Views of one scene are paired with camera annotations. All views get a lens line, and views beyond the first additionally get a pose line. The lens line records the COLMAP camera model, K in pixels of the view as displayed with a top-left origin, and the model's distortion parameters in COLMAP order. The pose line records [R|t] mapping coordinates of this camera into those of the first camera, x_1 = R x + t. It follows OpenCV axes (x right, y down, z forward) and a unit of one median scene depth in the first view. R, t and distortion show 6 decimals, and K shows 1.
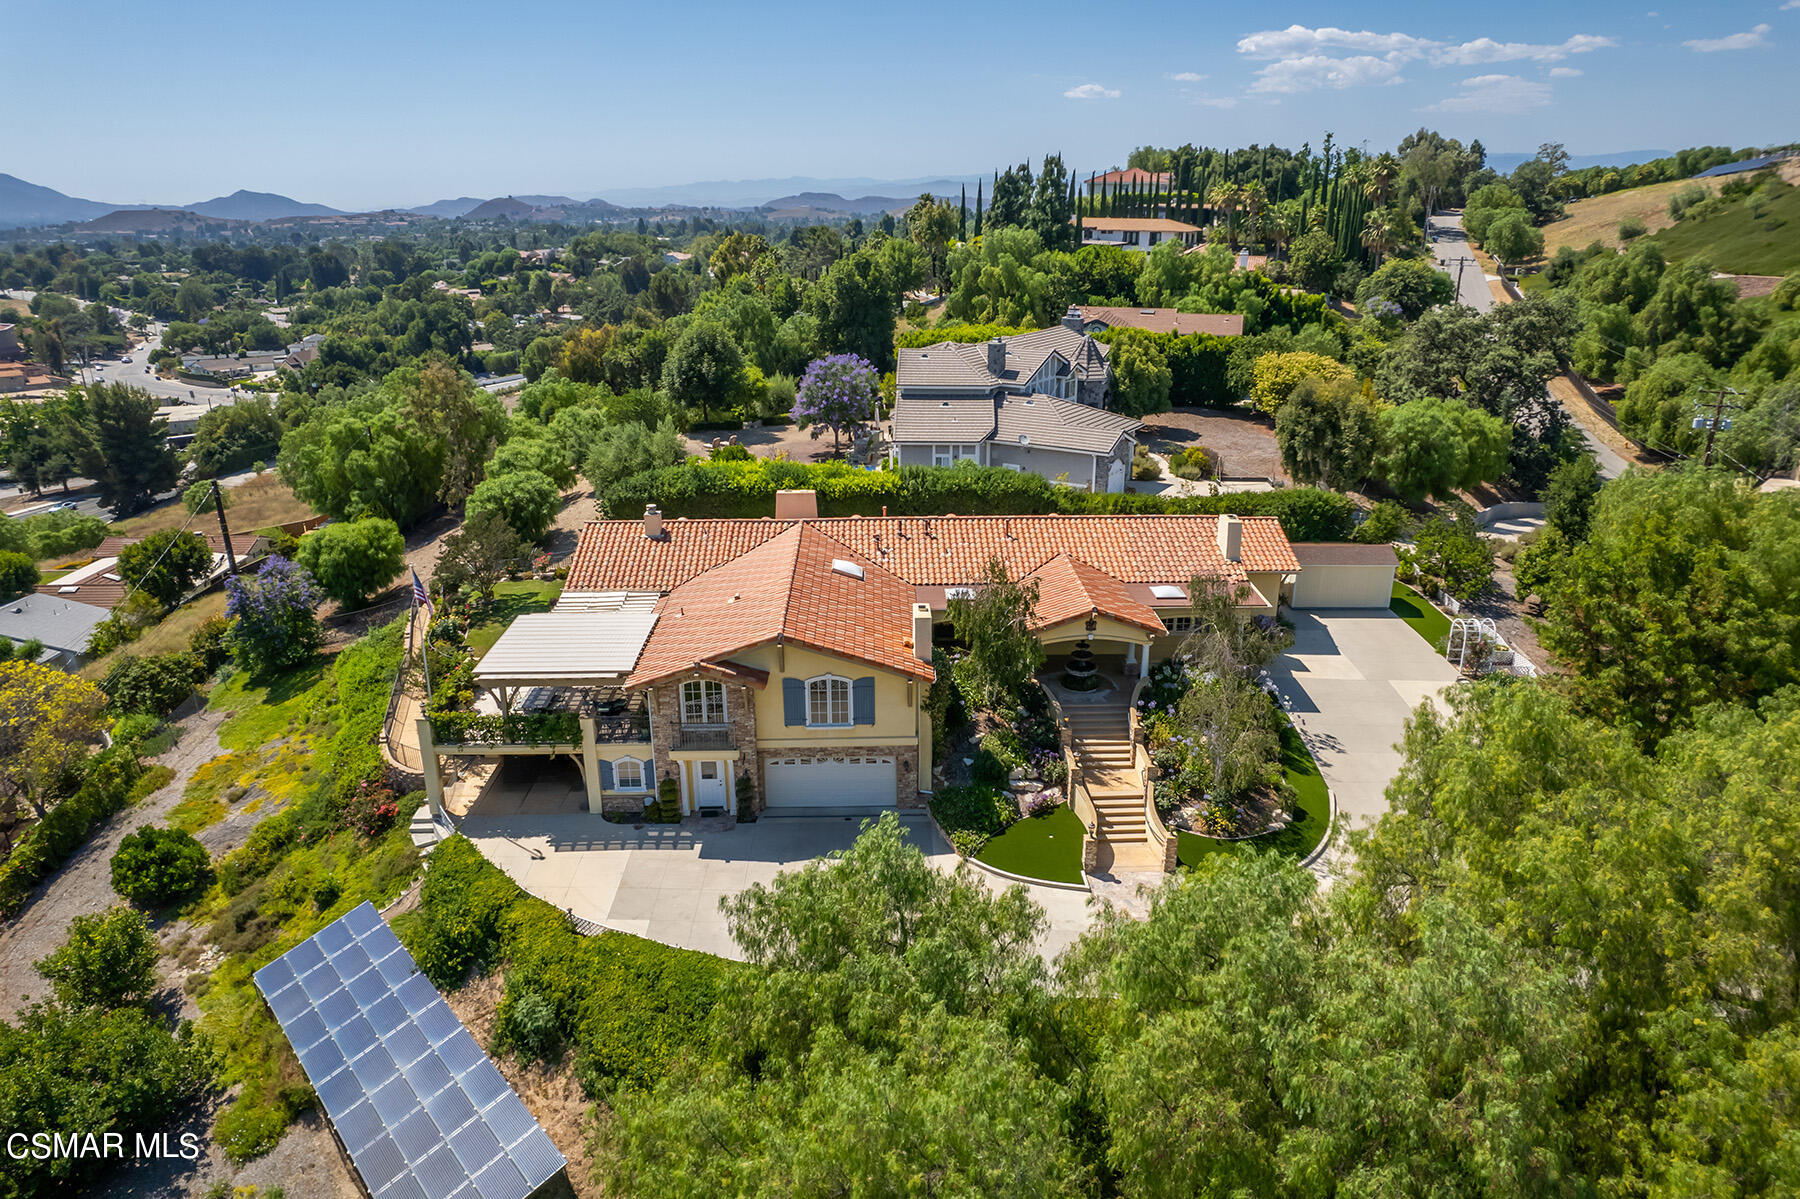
lens RADIAL K [[1181.4, 0, 907.3], [0, 1181.4, 595.5], [0, 0, 1]] dist [-0.086033, 0.080506]
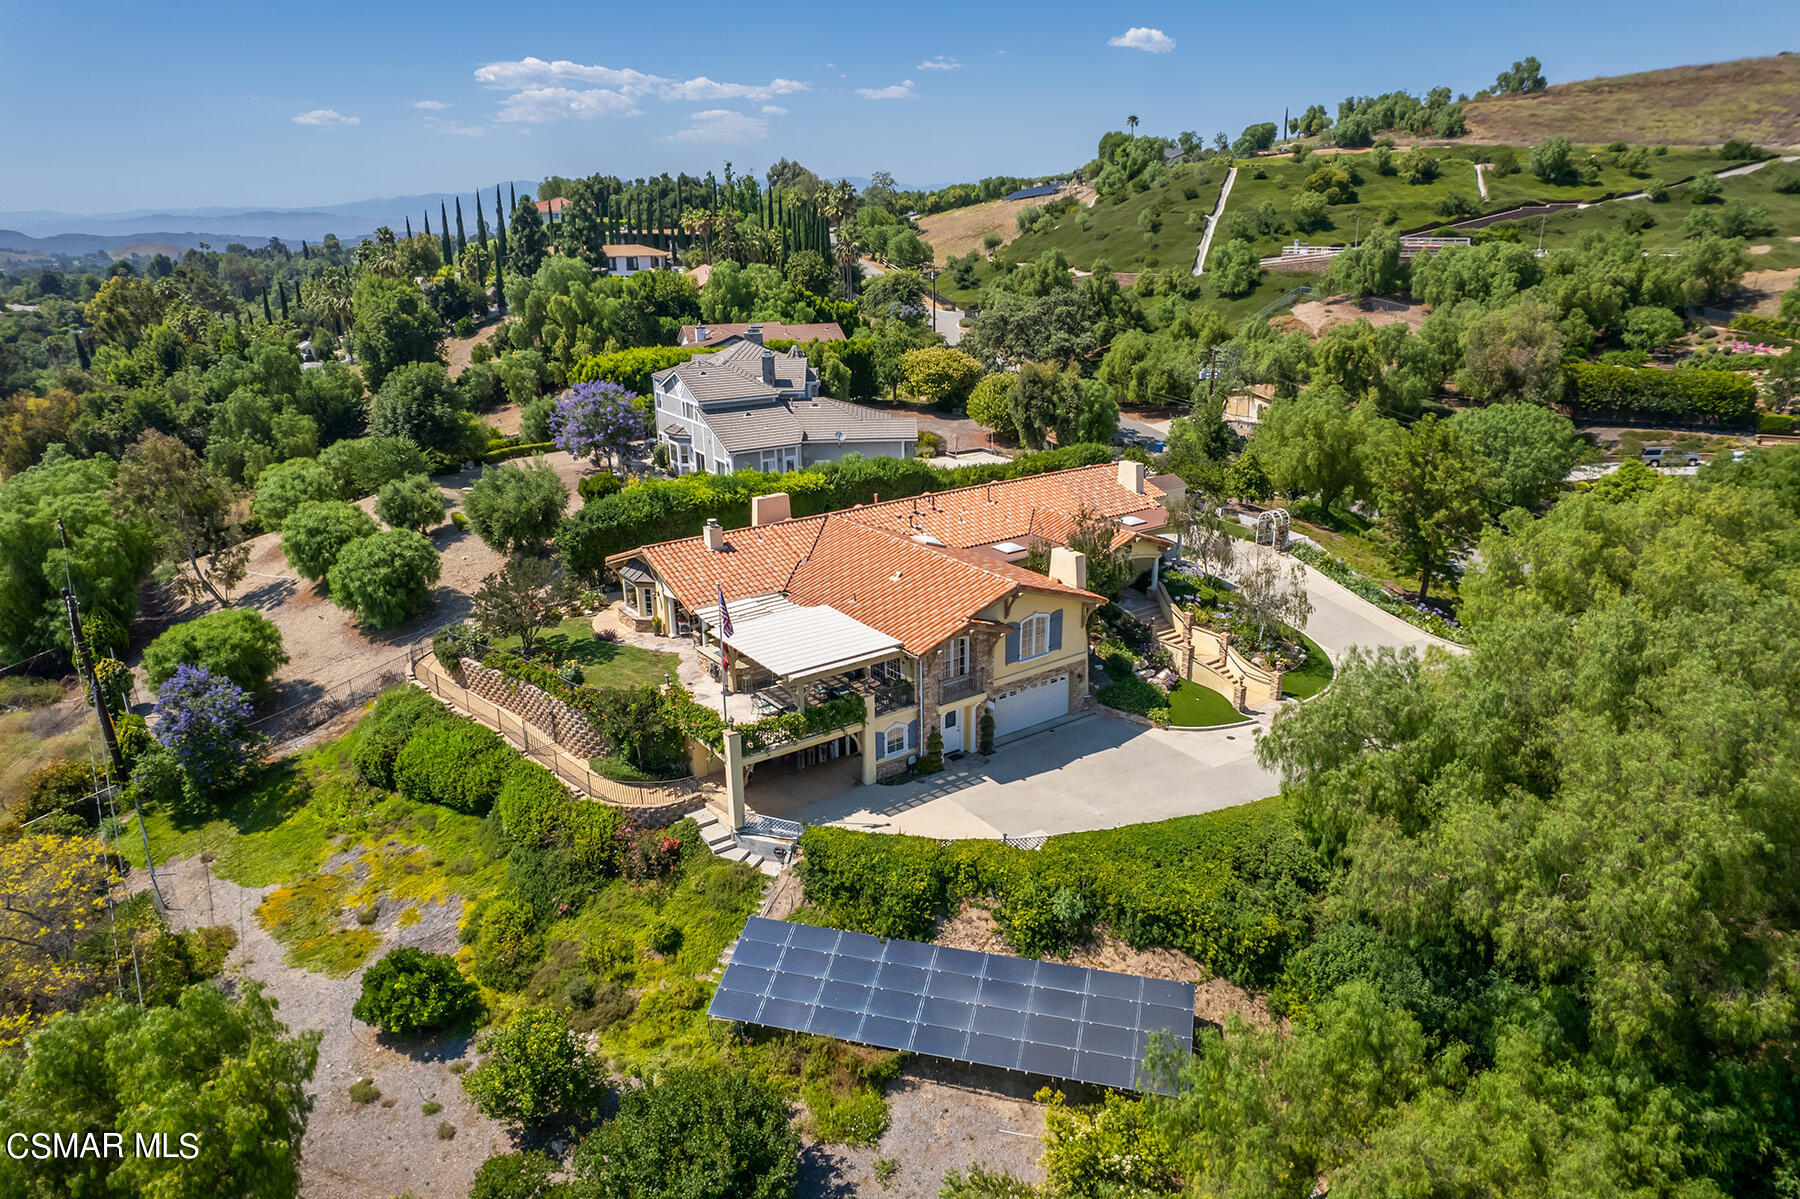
lens RADIAL K [[1166.1, 0, 911.0], [0, 1166.1, 592.3], [0, 0, 1]] dist [-0.083508, 0.078574]
pose [[0.827460, -0.180476, 0.531732, -0.722715], [0.191134, 0.980922, 0.035501, -0.018786], [-0.527994, 0.072257, 0.846168, 0.048994]]
